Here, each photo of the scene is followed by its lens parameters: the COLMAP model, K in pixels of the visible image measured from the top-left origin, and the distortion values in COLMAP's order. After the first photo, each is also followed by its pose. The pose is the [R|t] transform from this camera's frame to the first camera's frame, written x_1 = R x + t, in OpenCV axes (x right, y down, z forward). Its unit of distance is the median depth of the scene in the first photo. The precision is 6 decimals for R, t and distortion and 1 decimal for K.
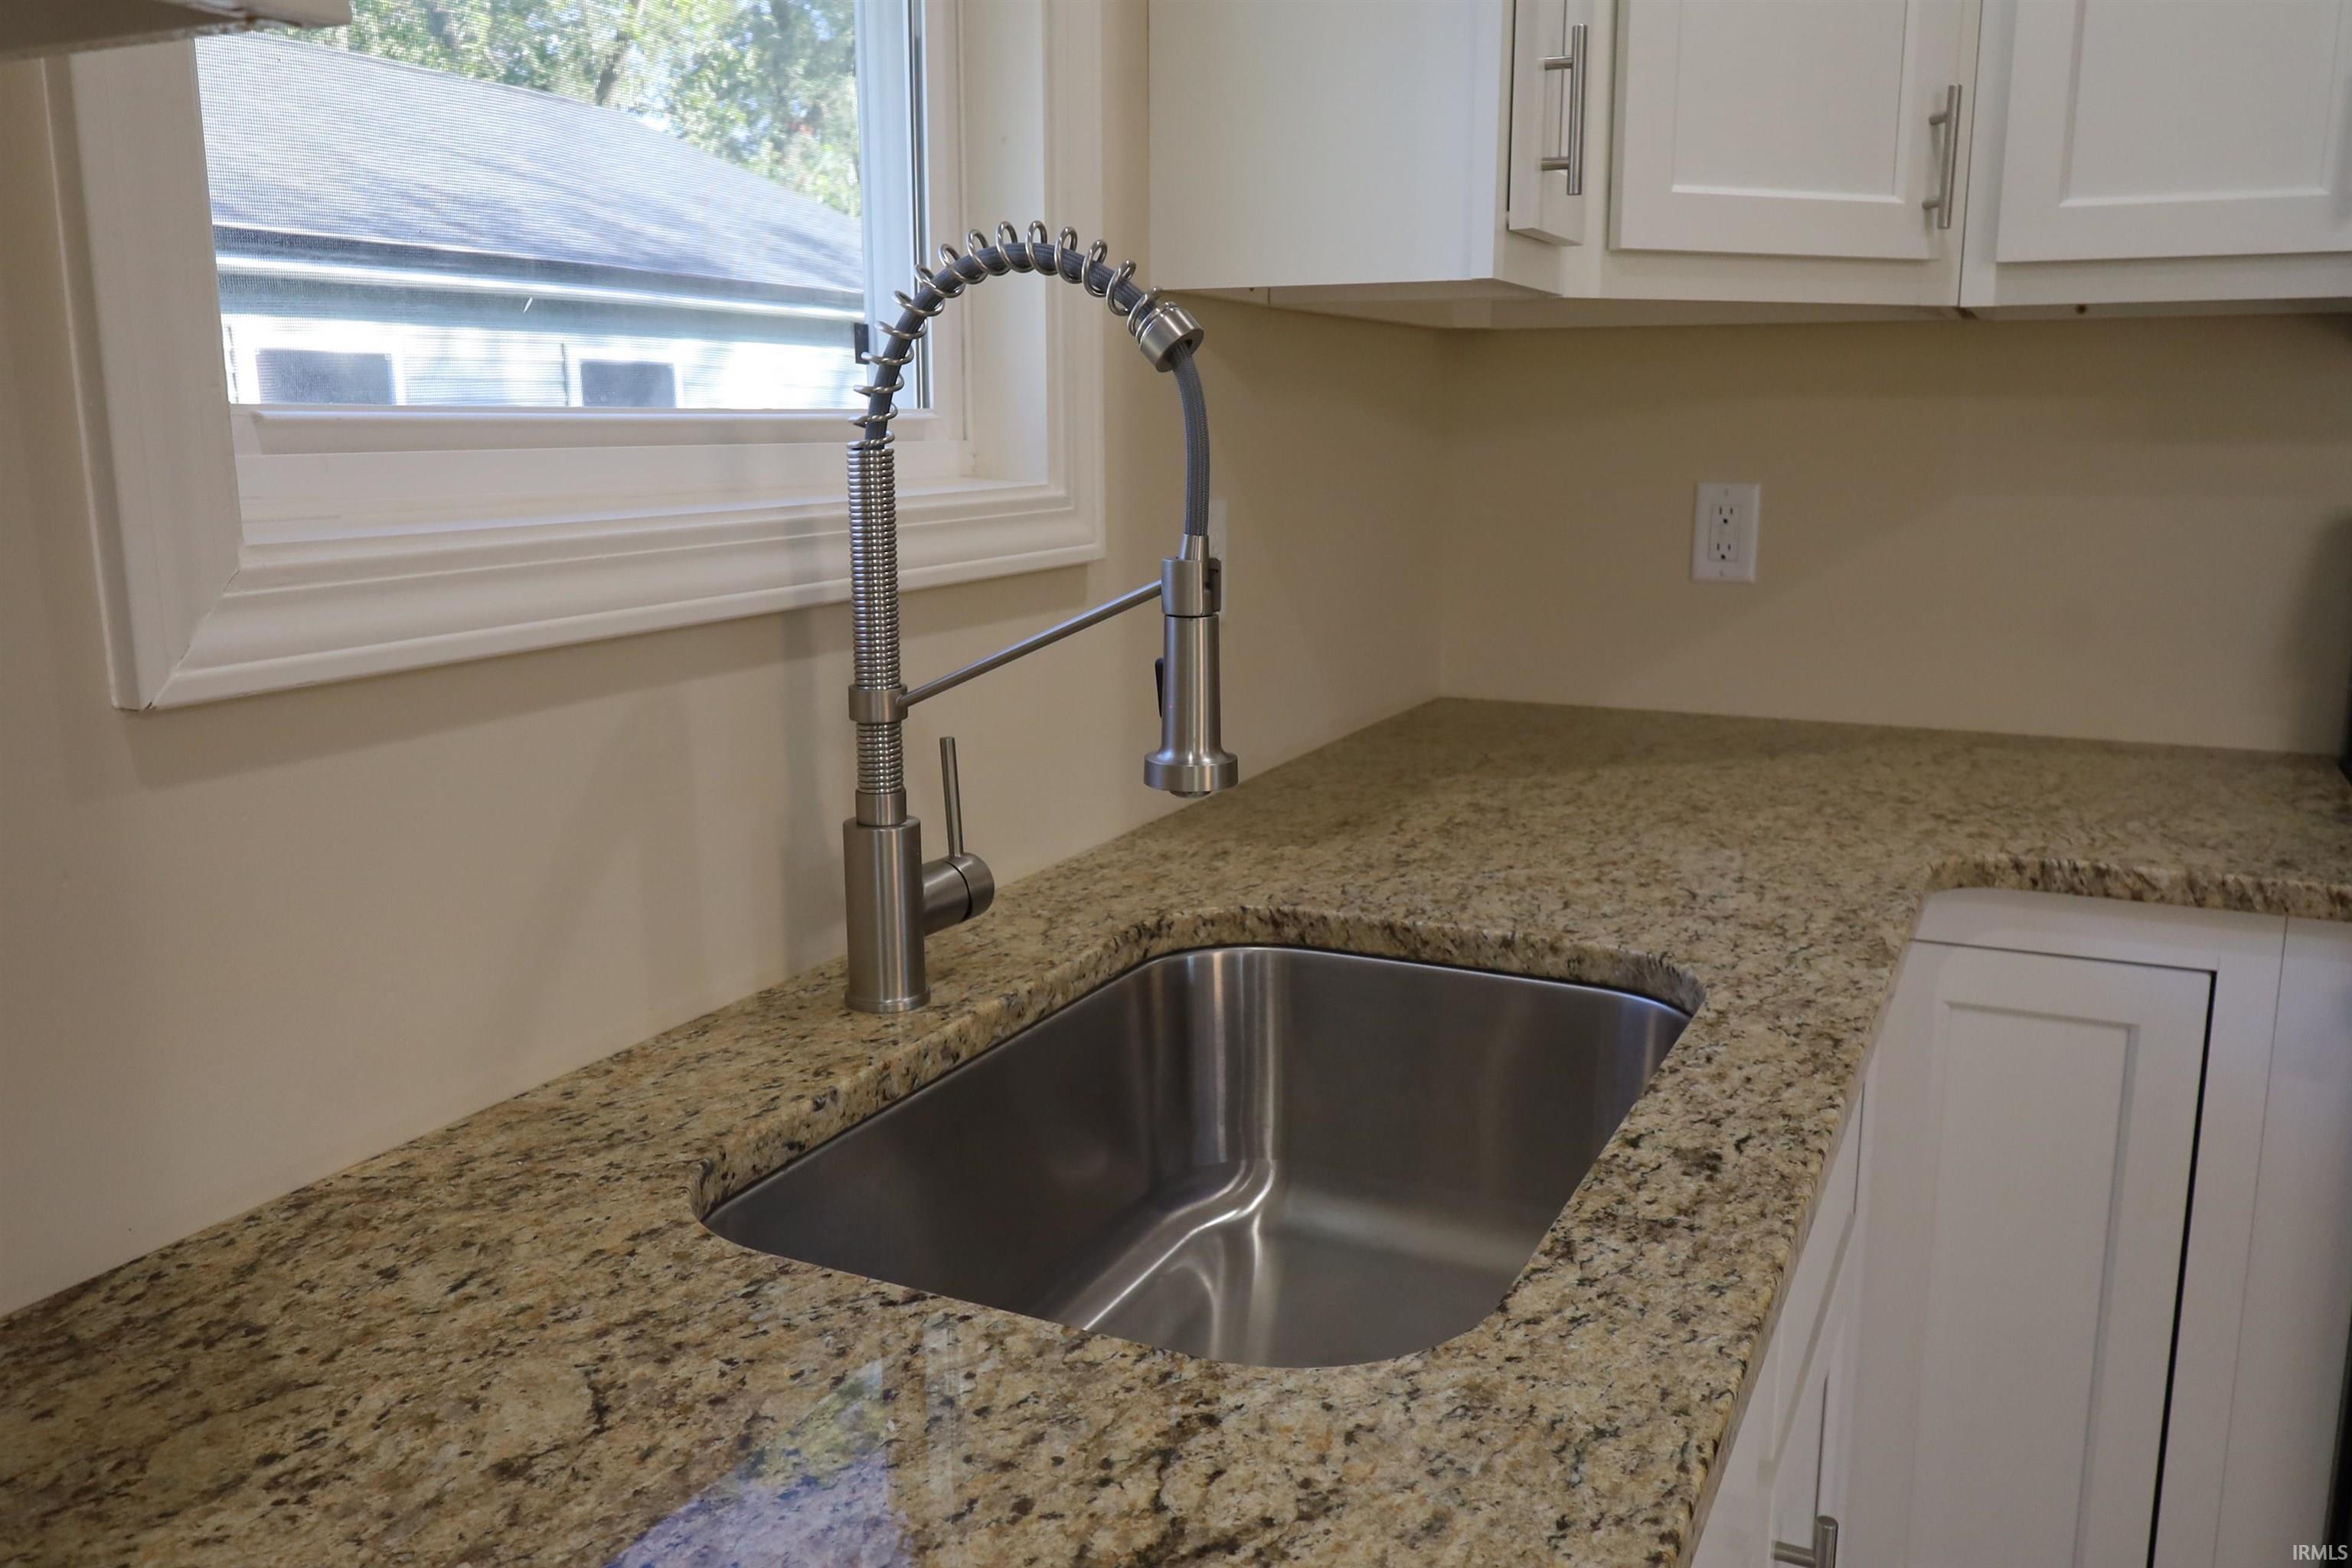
lens RADIAL K [[1836.0, 0, 1186.8], [0, 1836.0, 779.6], [0, 0, 1]] dist [-0.003525, 0.005358]
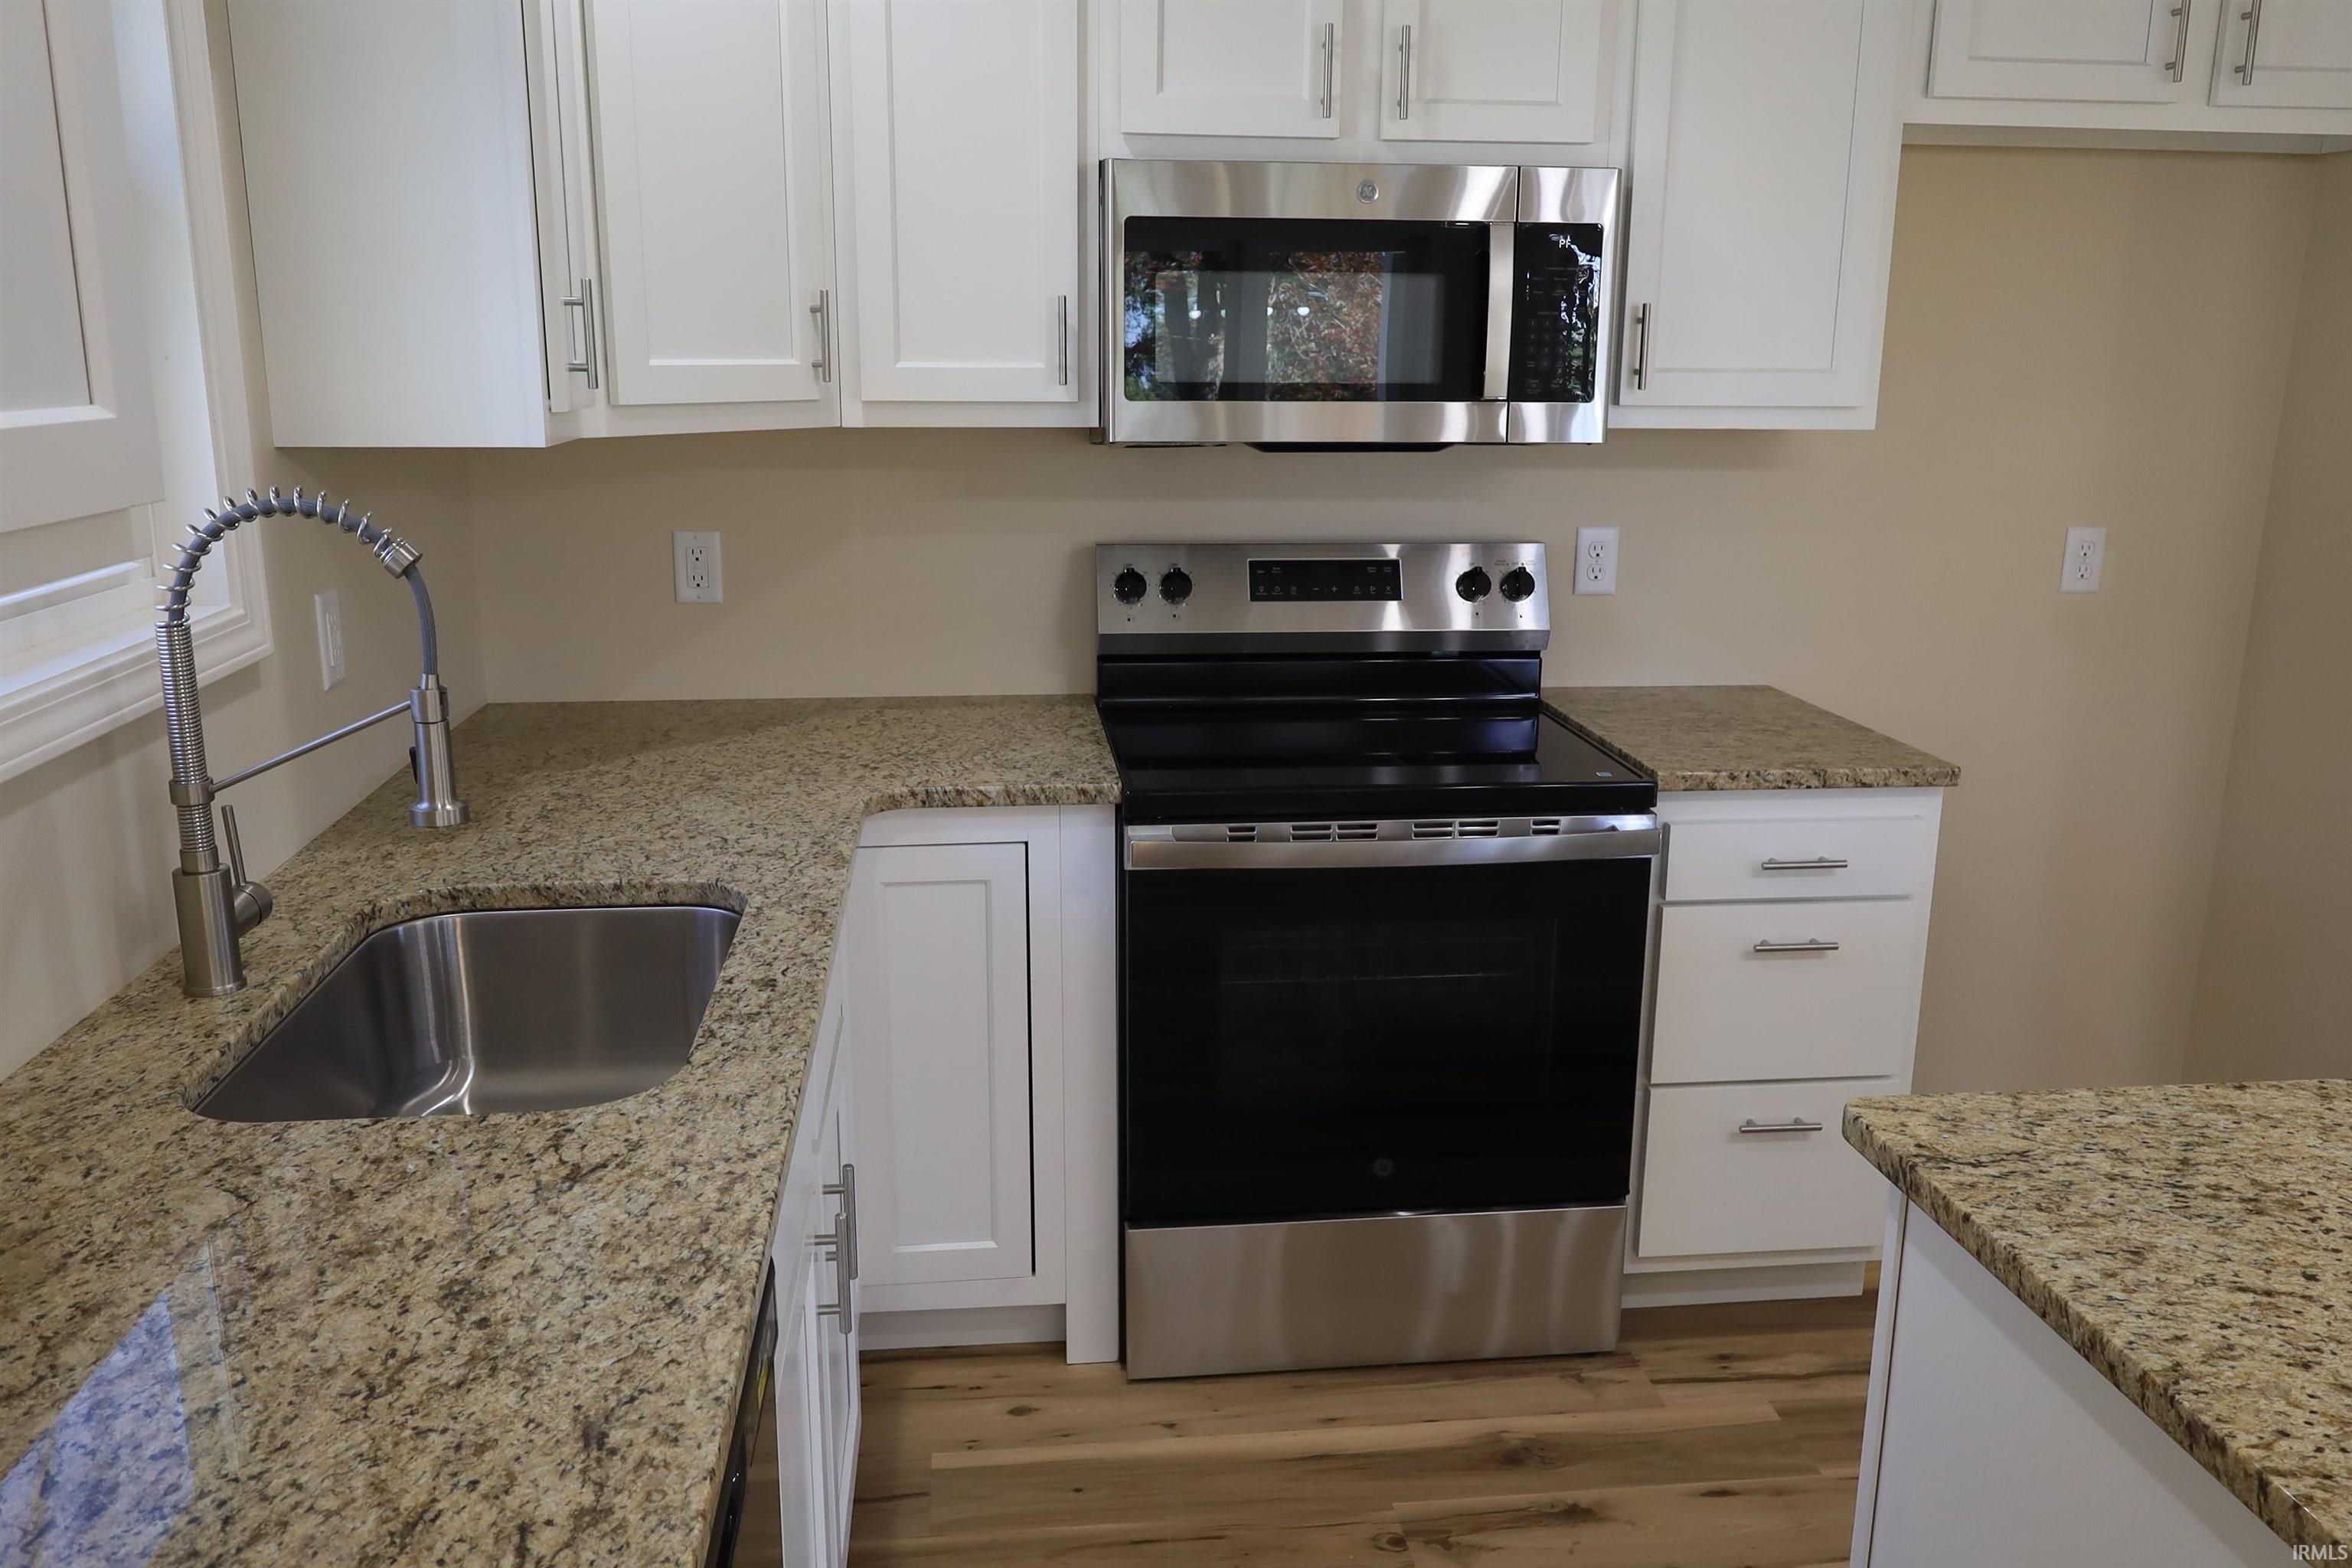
lens RADIAL K [[1836.0, 0, 1186.8], [0, 1836.0, 779.6], [0, 0, 1]] dist [-0.003525, 0.005358]
pose [[0.842624, -0.119034, 0.525181, -0.253243], [0.095205, 0.992830, 0.072278, -0.077283], [-0.530019, -0.010903, 0.847915, -0.655794]]
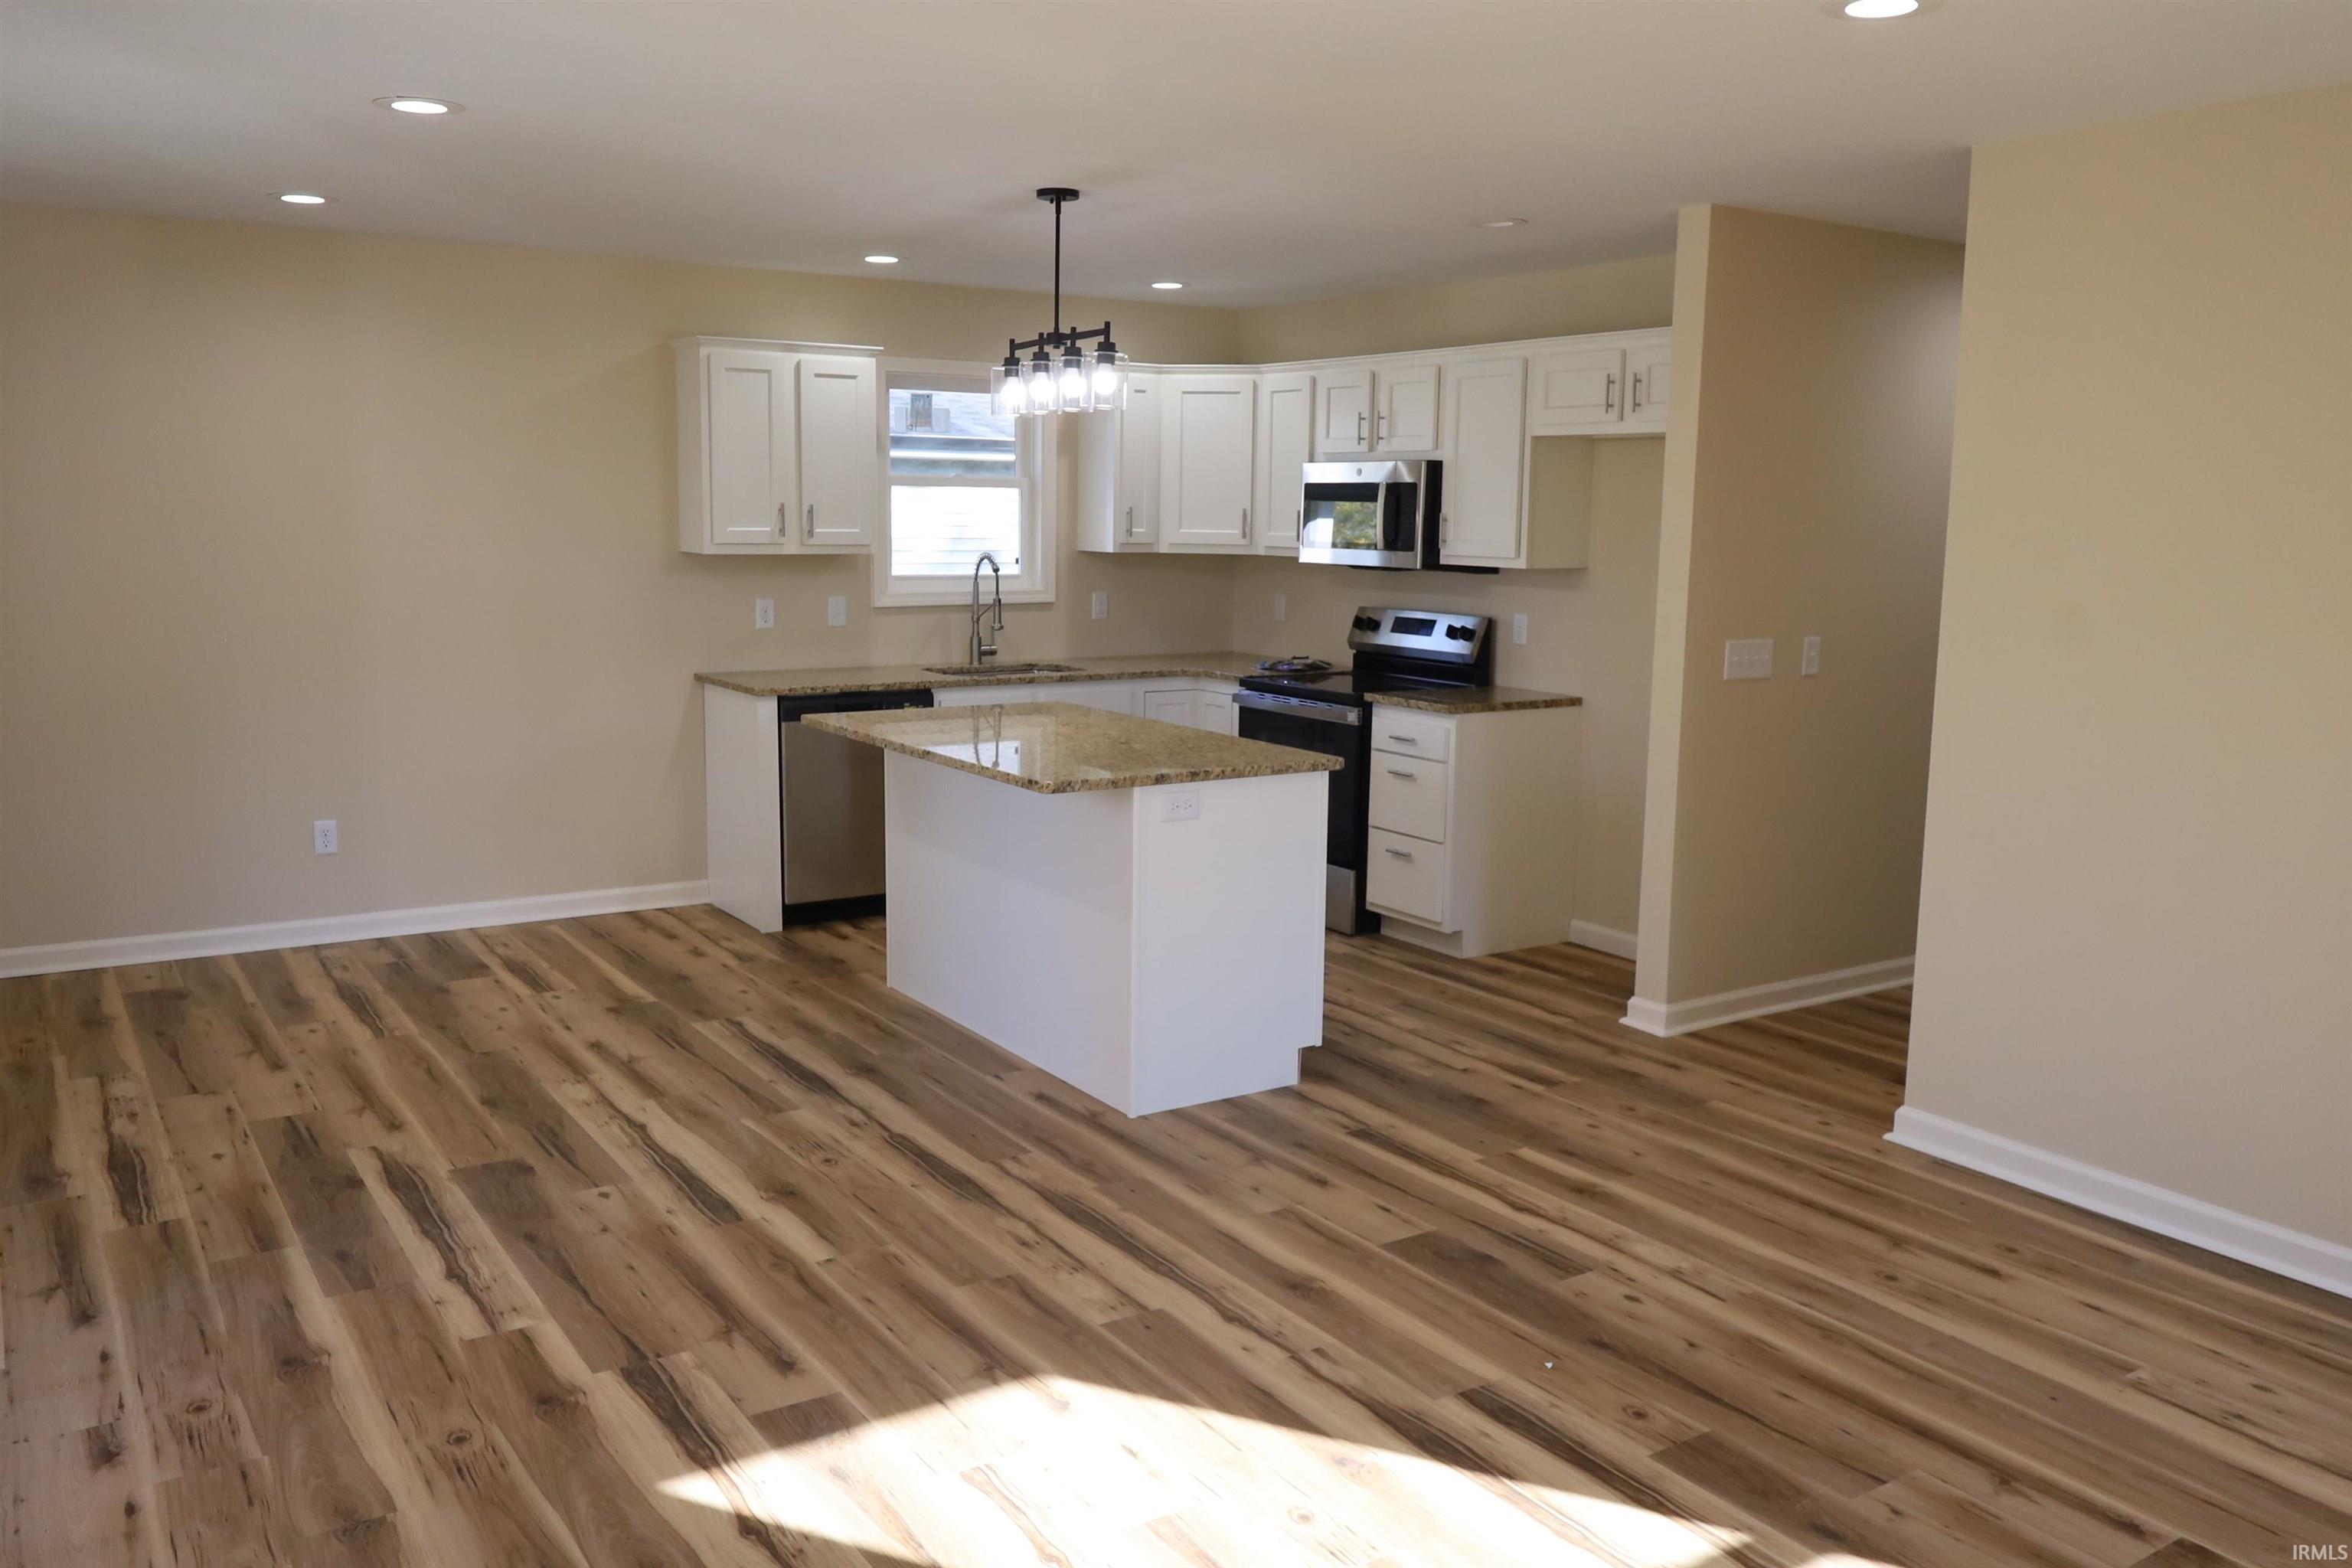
lens RADIAL K [[1816.0, 0, 1176.0], [0, 1816.0, 784.0], [0, 0, 1]] dist [-0.006569, 0.001778]
pose [[0.857951, 0.091075, -0.505593, 3.688788], [-0.114174, 0.993350, -0.014807, 0.546191], [0.500883, 0.070429, 0.862645, -4.123407]]
